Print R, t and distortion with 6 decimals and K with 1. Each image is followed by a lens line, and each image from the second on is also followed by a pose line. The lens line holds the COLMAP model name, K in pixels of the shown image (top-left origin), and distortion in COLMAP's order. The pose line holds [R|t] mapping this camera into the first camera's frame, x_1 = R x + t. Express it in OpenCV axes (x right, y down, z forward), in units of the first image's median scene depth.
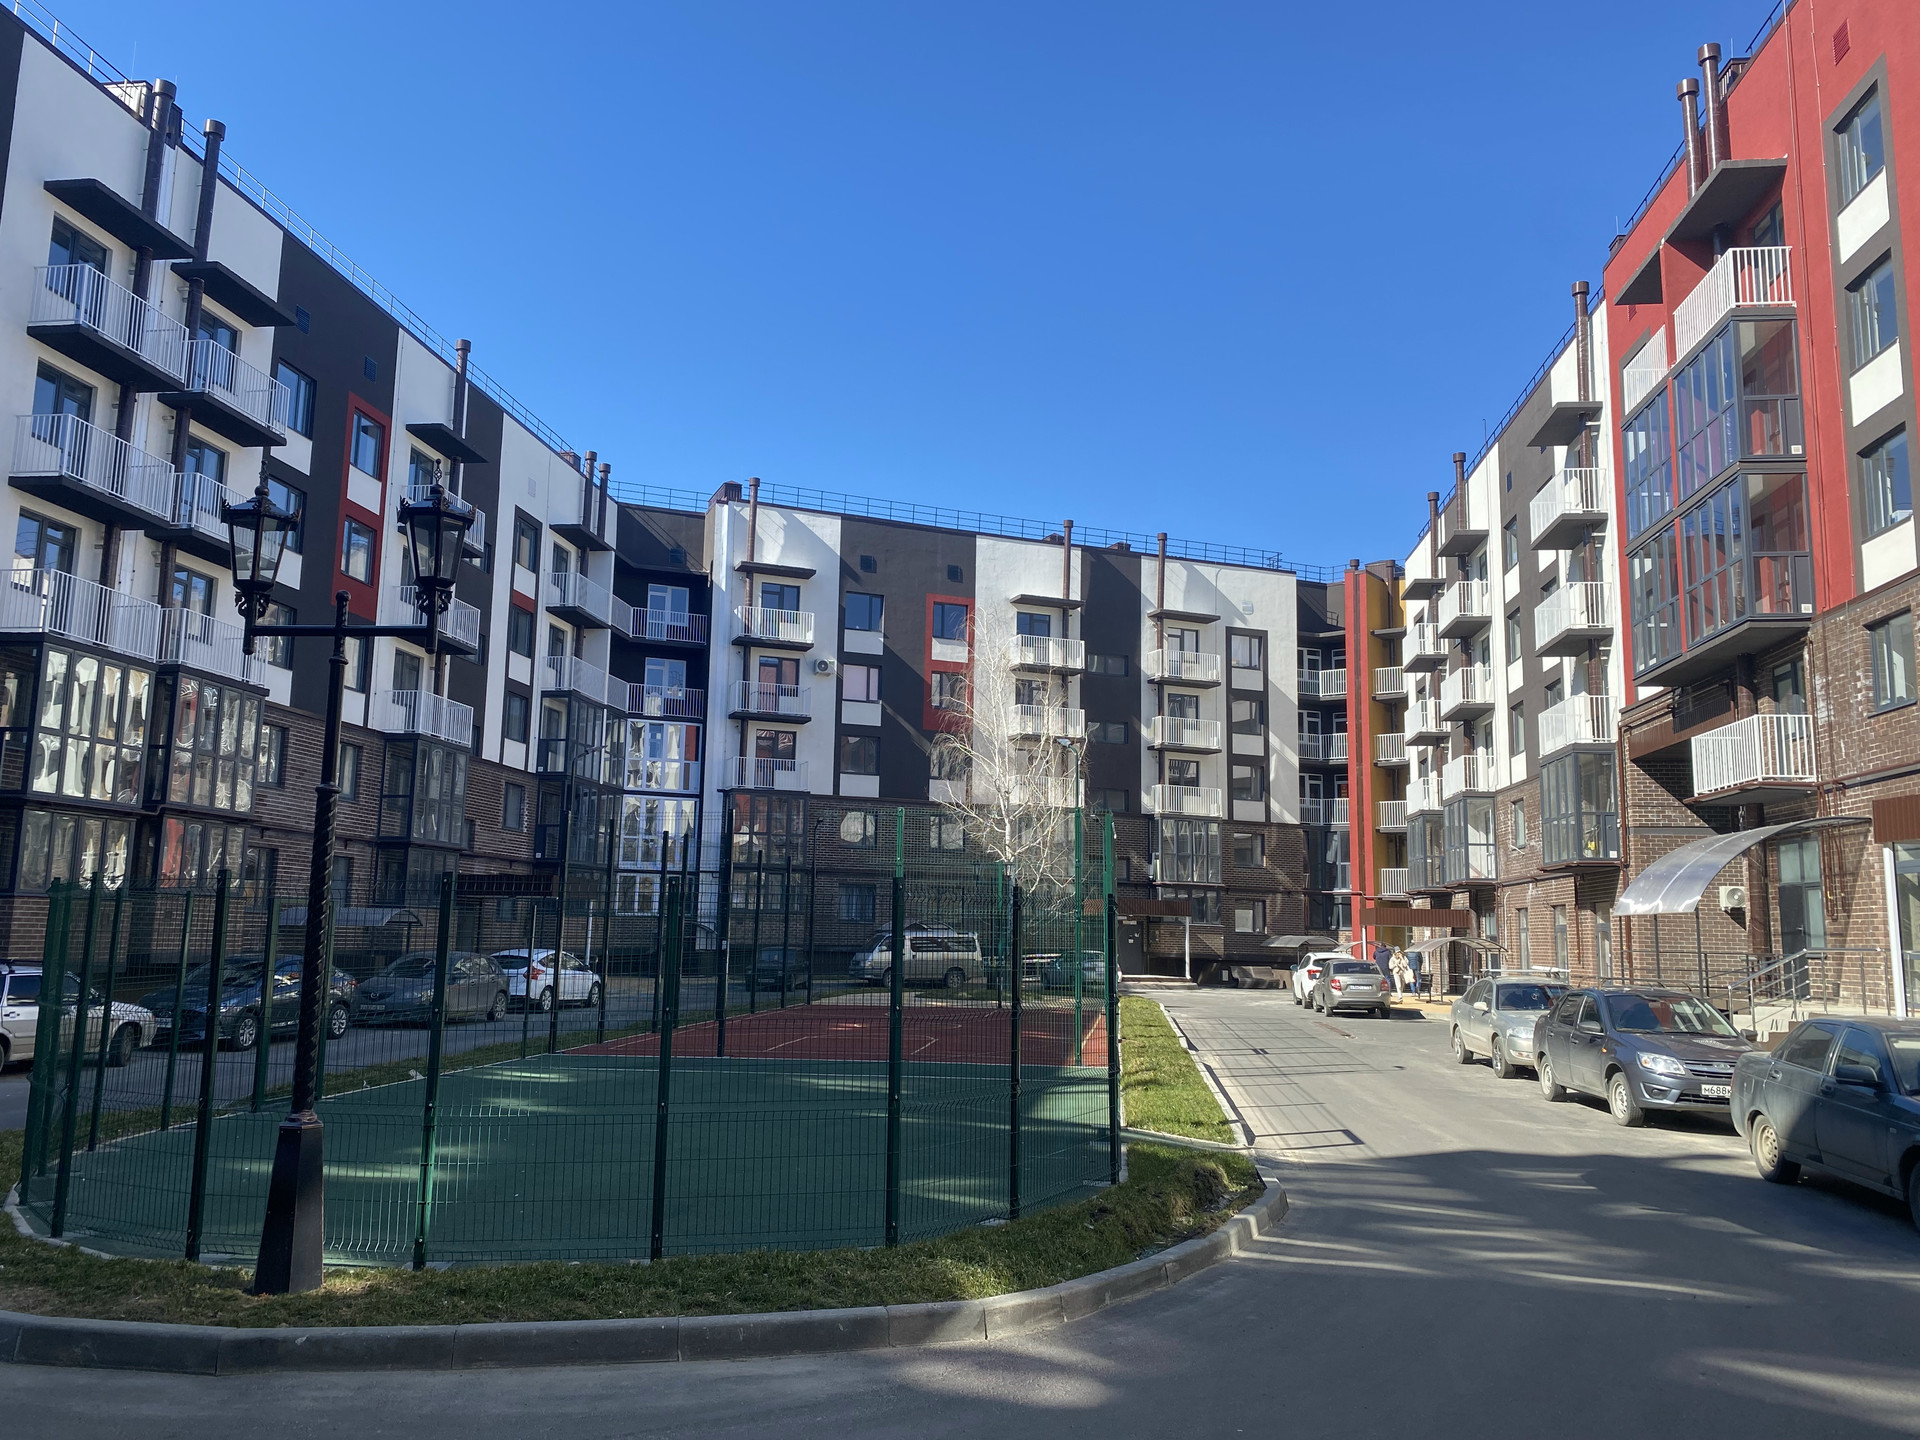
lens RADIAL K [[1448.6, 0, 928.5], [0, 1448.6, 715.6], [0, 0, 1]] dist [0.067119, -0.072883]
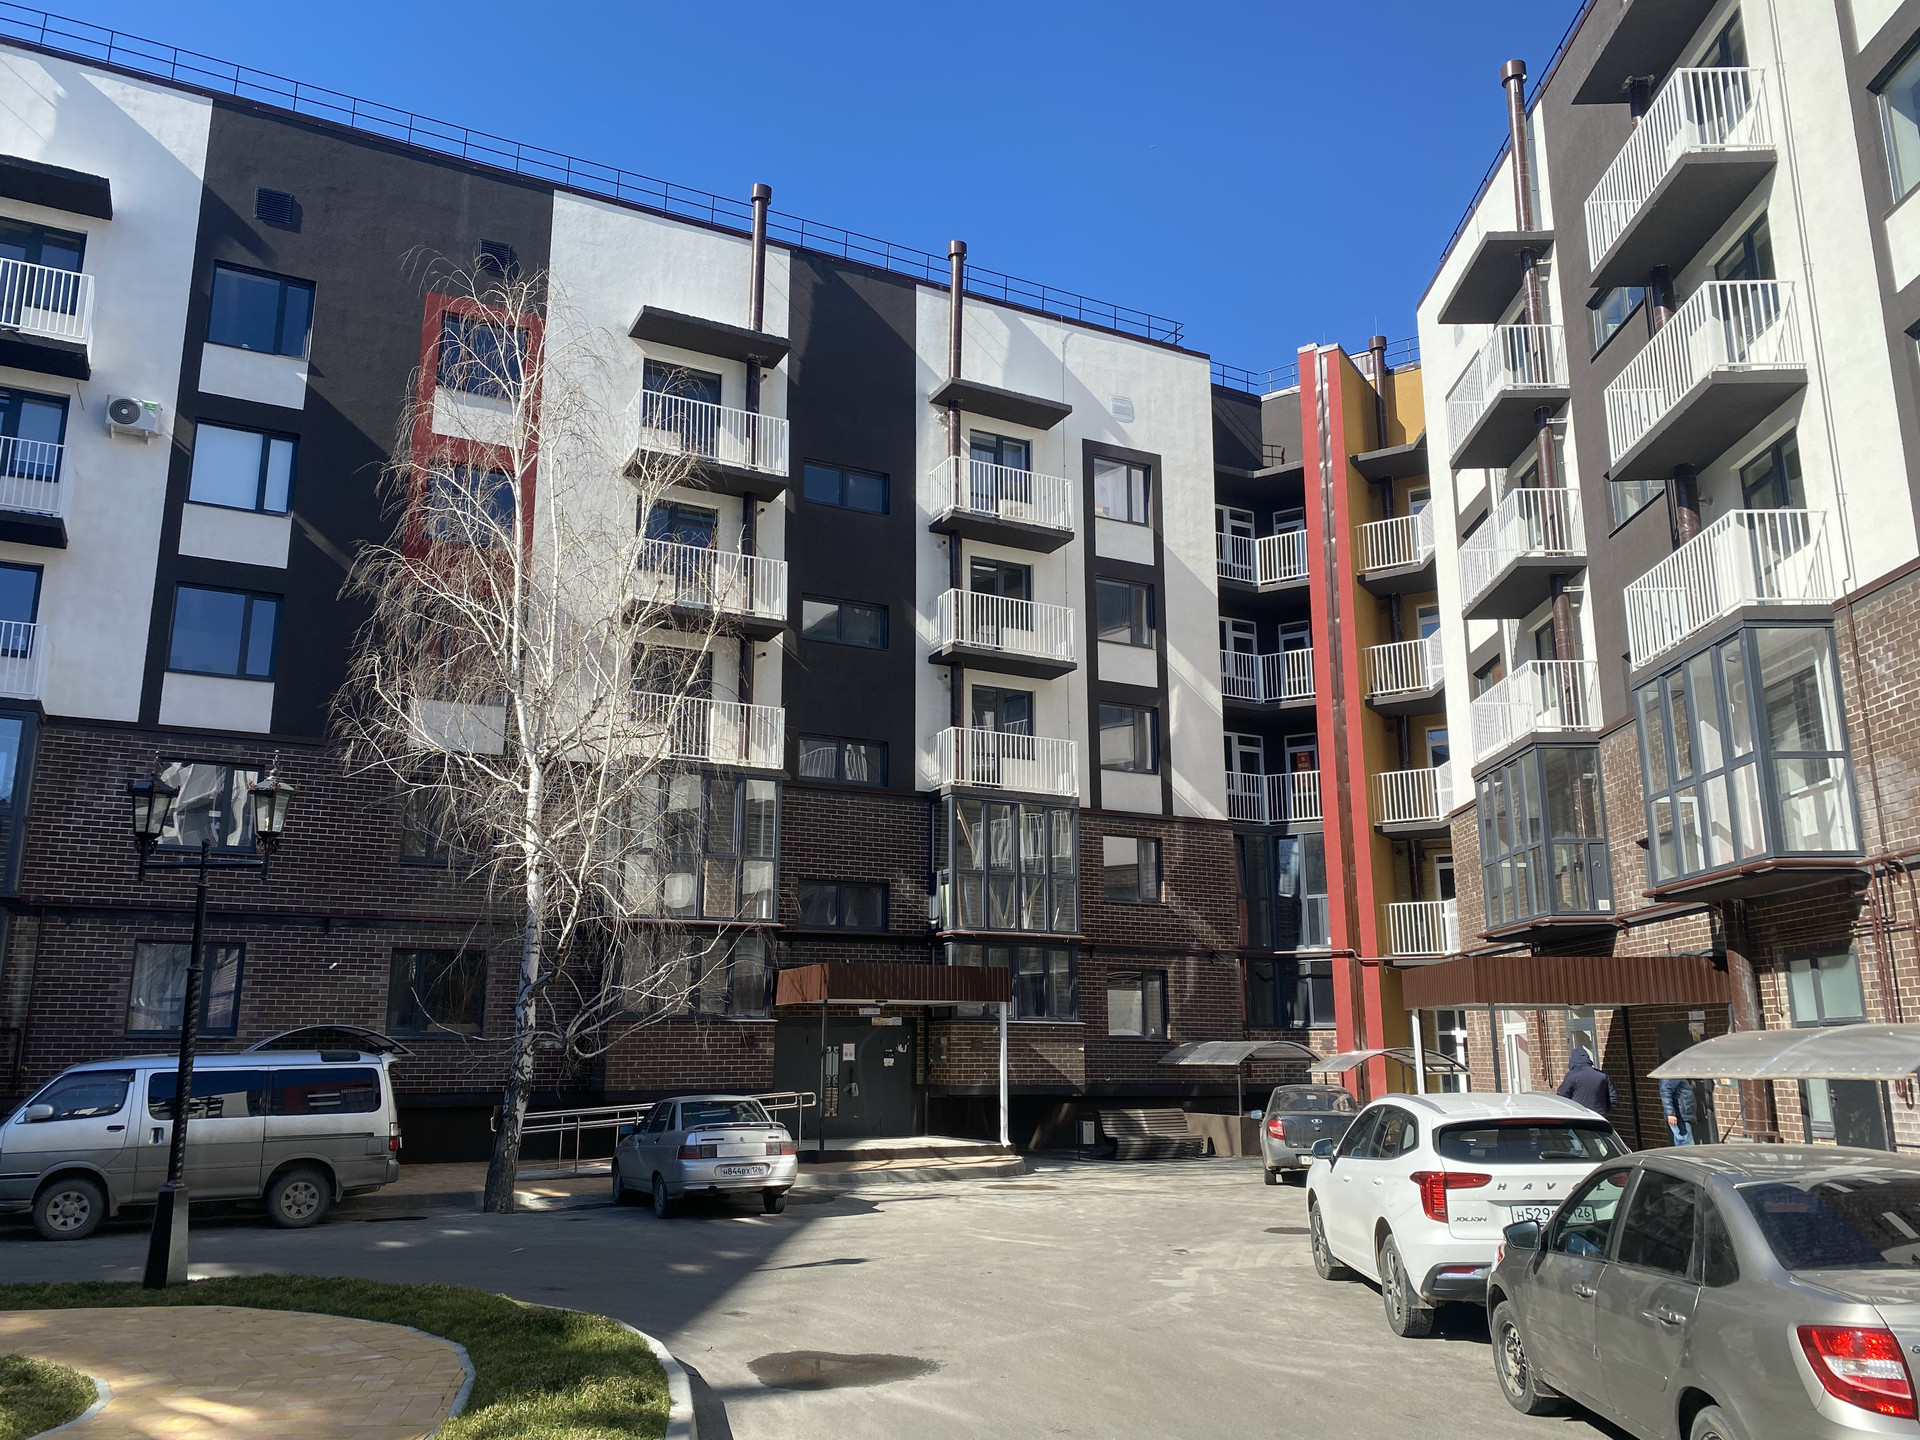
lens RADIAL K [[1448.6, 0, 954.3], [0, 1448.6, 740.0], [0, 0, 1]] dist [0.067119, -0.072883]
pose [[0.994011, 0.000839, 0.109279, 0.107560], [0.005923, 0.998087, -0.061544, 0.080134], [-0.109121, 0.061823, 0.992104, 0.521648]]
